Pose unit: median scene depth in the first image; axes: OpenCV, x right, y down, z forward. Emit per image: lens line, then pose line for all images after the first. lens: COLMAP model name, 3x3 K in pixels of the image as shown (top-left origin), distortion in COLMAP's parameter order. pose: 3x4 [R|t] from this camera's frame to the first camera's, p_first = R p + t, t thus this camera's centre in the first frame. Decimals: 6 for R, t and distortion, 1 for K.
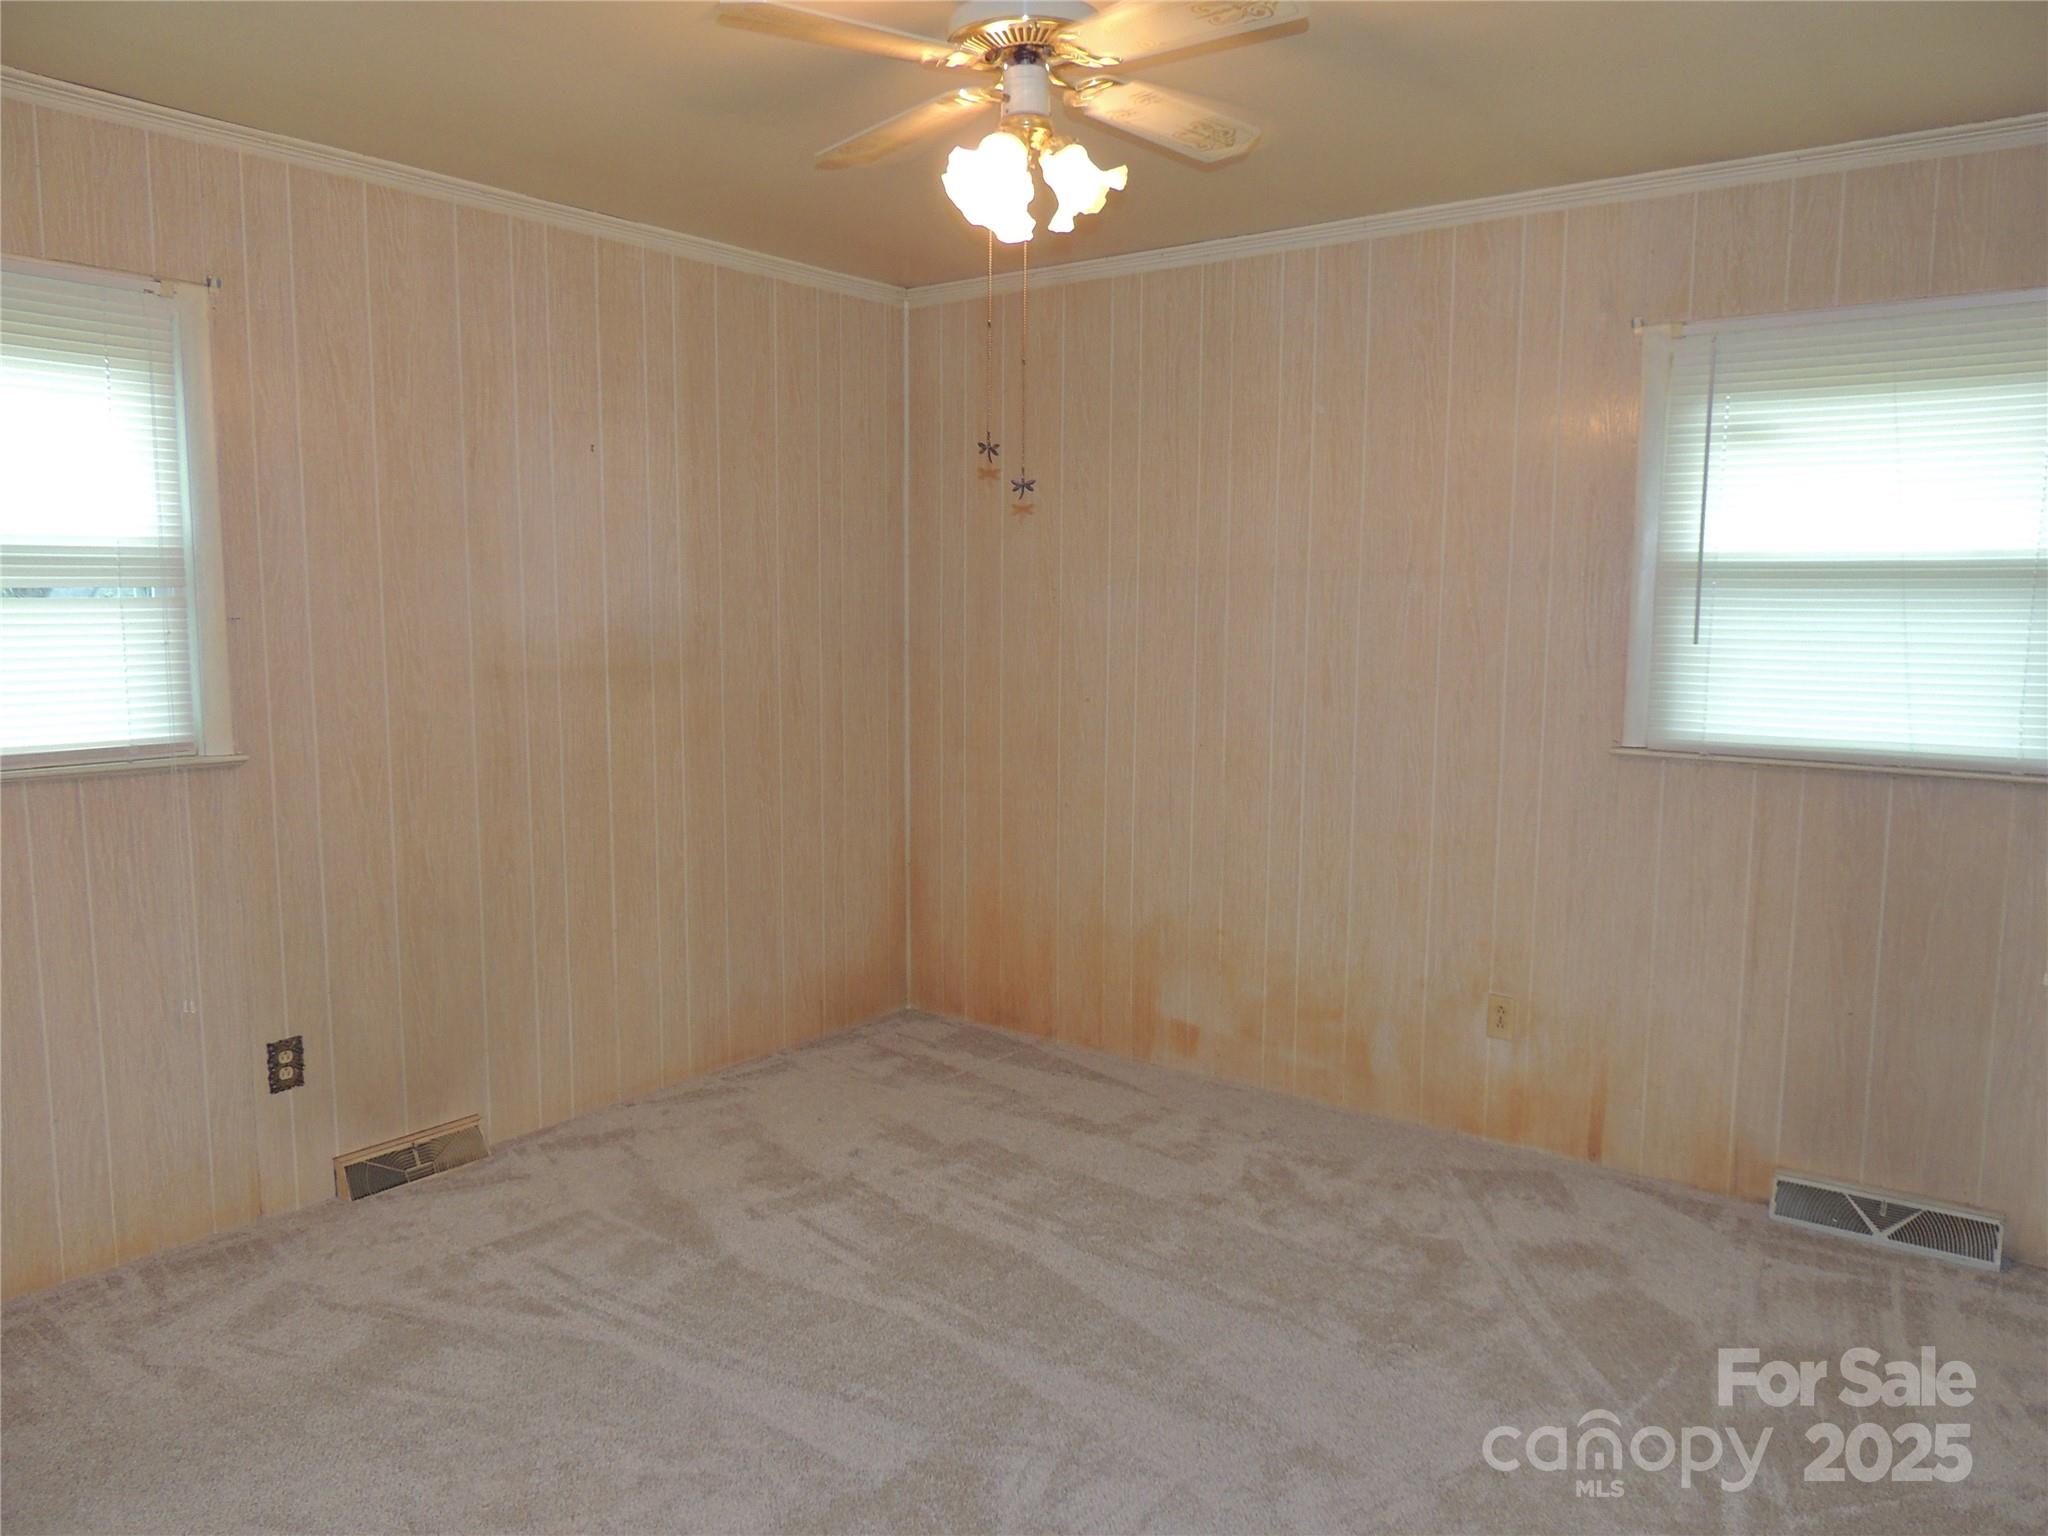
lens RADIAL K [[1491.4, 0, 1024.0], [0, 1491.4, 768.0], [0, 0, 1]] dist [-0.009022, -0.001671]
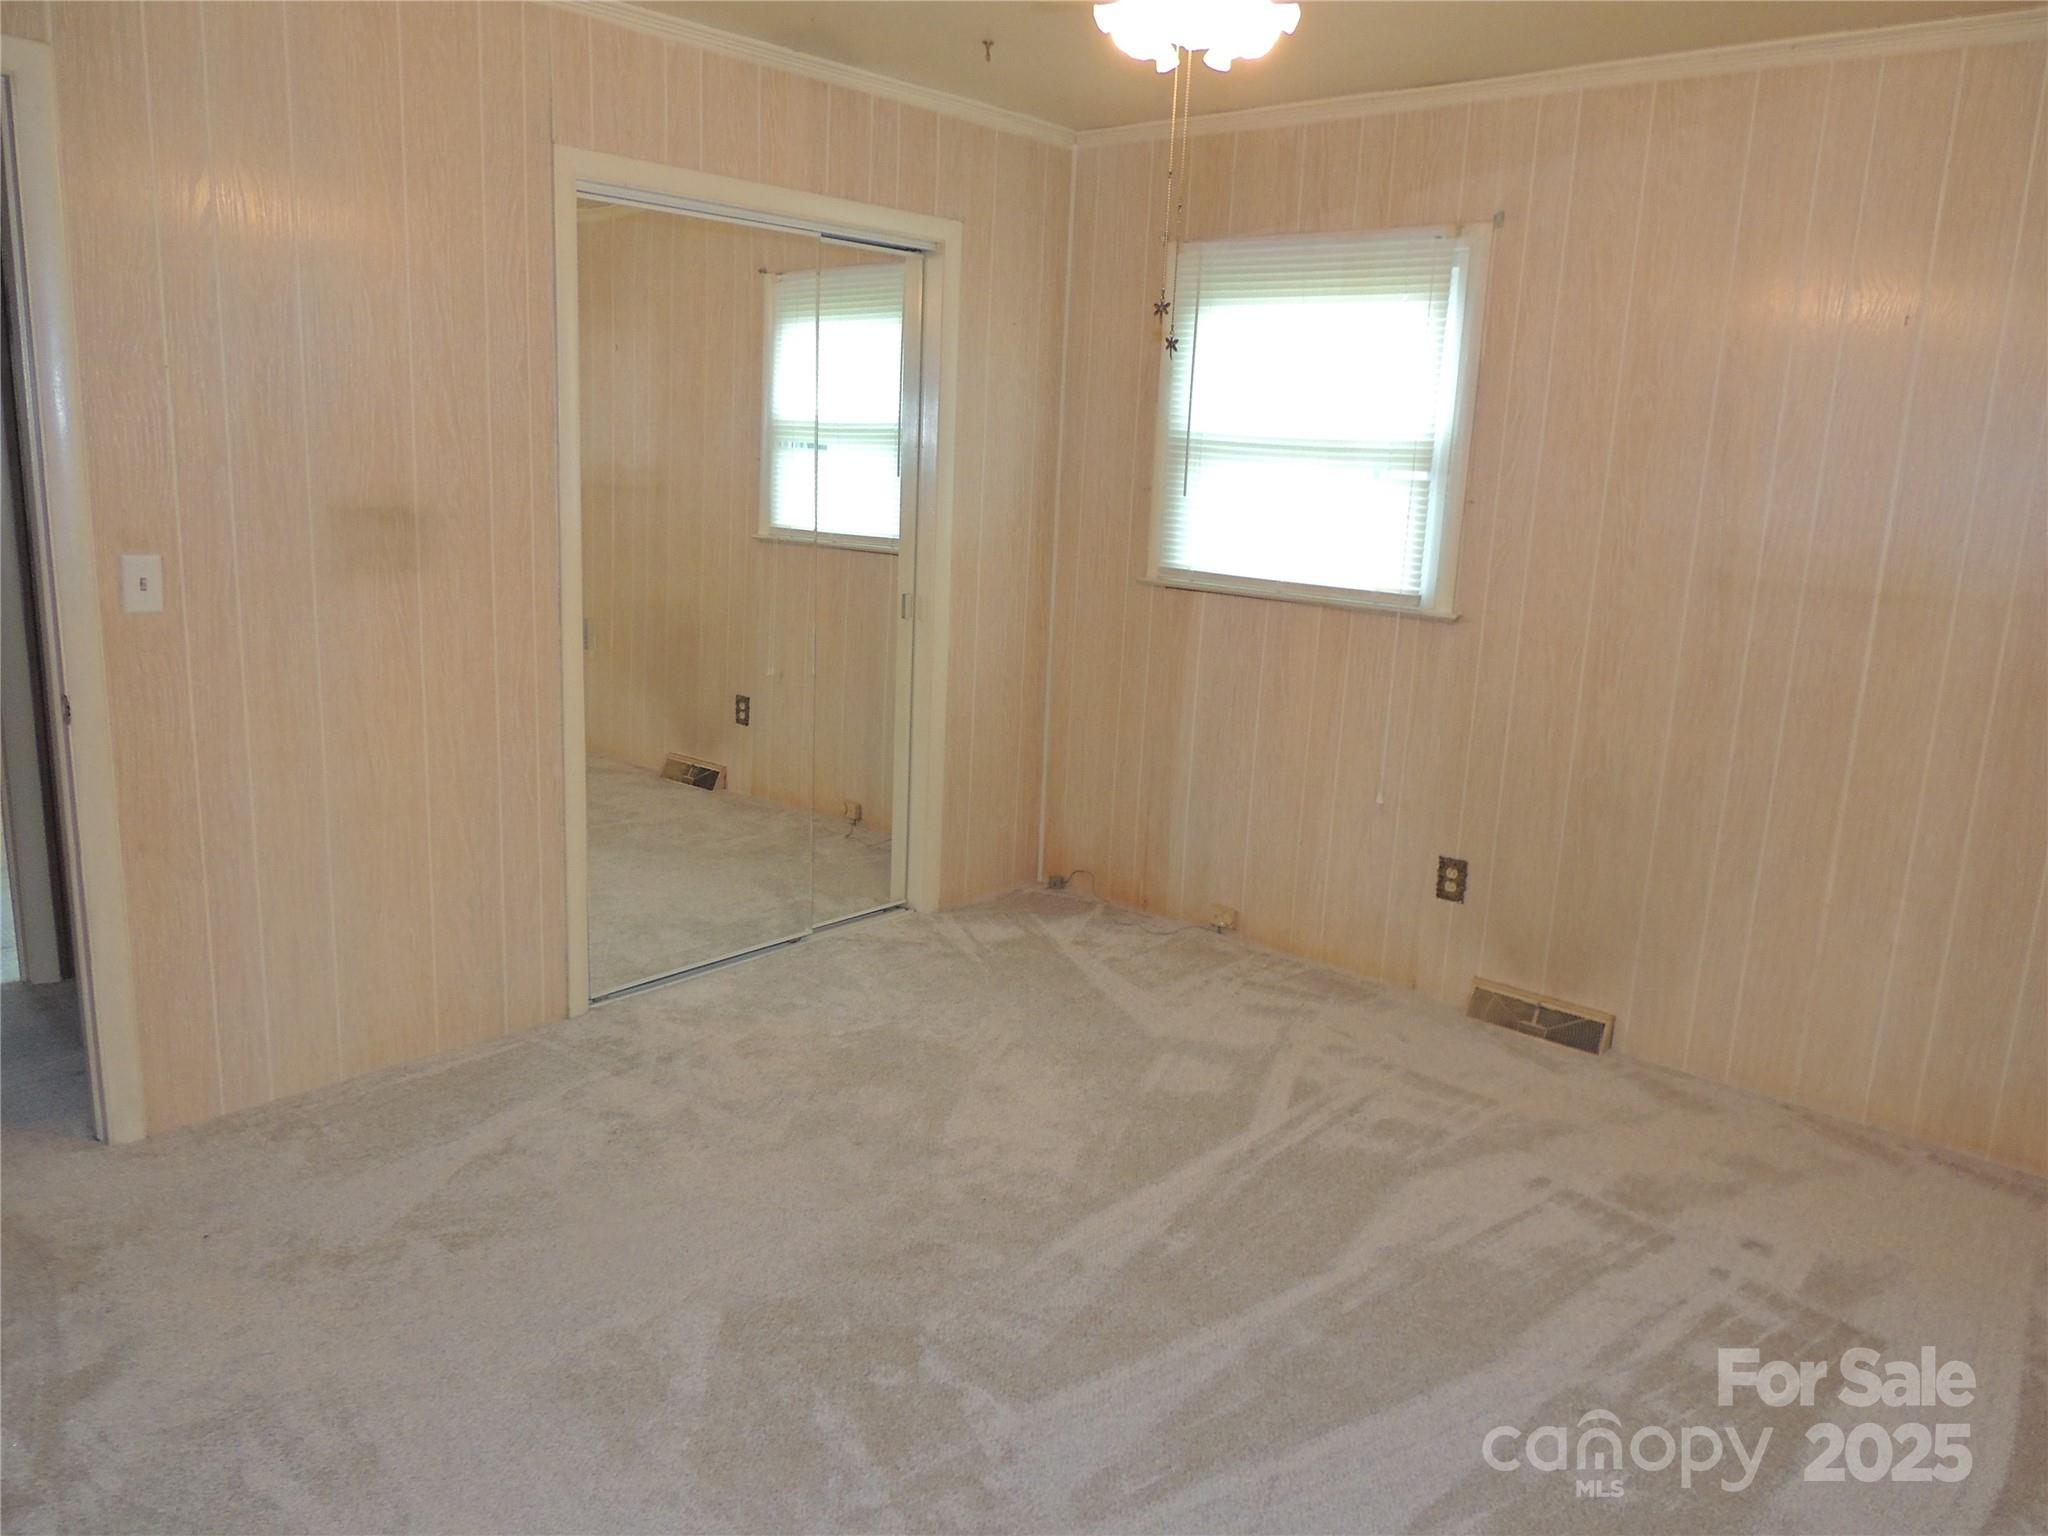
lens RADIAL K [[1432.2, 0, 1078.3], [0, 1432.2, 776.3], [0, 0, 1]] dist [-0.010434, -0.002889]
pose [[-0.053661, 0.191259, -0.980072, 0.631920], [-0.177647, 0.964000, 0.197850, -0.055083], [0.982630, 0.184724, -0.017752, 0.709160]]
